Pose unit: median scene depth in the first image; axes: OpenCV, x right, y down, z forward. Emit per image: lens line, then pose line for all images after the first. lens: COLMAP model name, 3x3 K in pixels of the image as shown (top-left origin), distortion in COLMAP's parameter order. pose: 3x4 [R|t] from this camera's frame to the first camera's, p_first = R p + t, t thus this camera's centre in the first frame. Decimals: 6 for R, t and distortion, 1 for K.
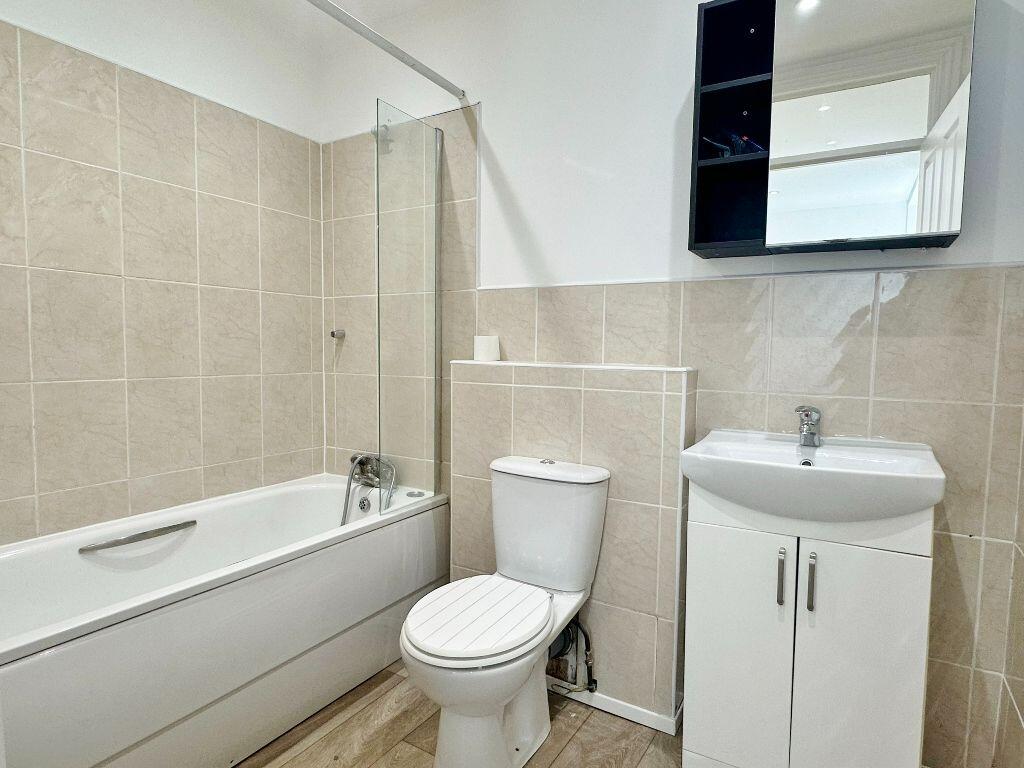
lens RADIAL K [[596.0, 0, 512.0], [0, 596.0, 384.0], [0, 0, 1]] dist [-0.001272, -0.000062]
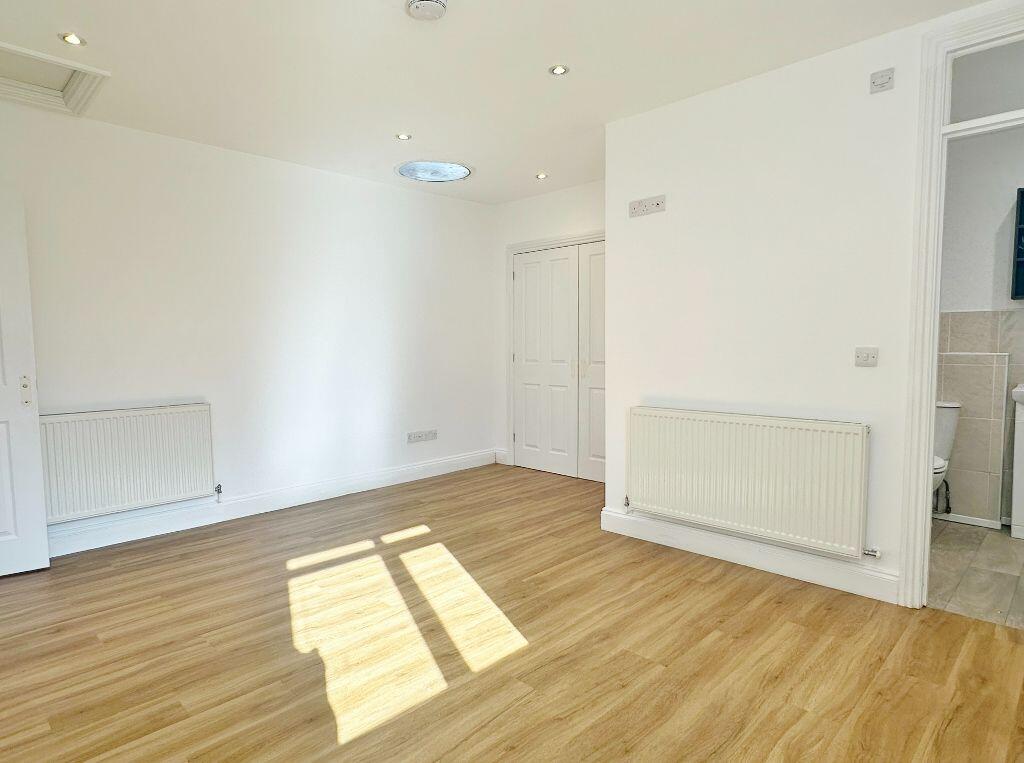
lens RADIAL K [[596.0, 0, 512.0], [0, 596.0, 381.5], [0, 0, 1]] dist [-0.001272, -0.000062]
pose [[0.965800, -0.005236, -0.259237, -0.818106], [0.003179, 0.999960, -0.008350, 0.081998], [0.259270, 0.007240, 0.965778, -1.429821]]
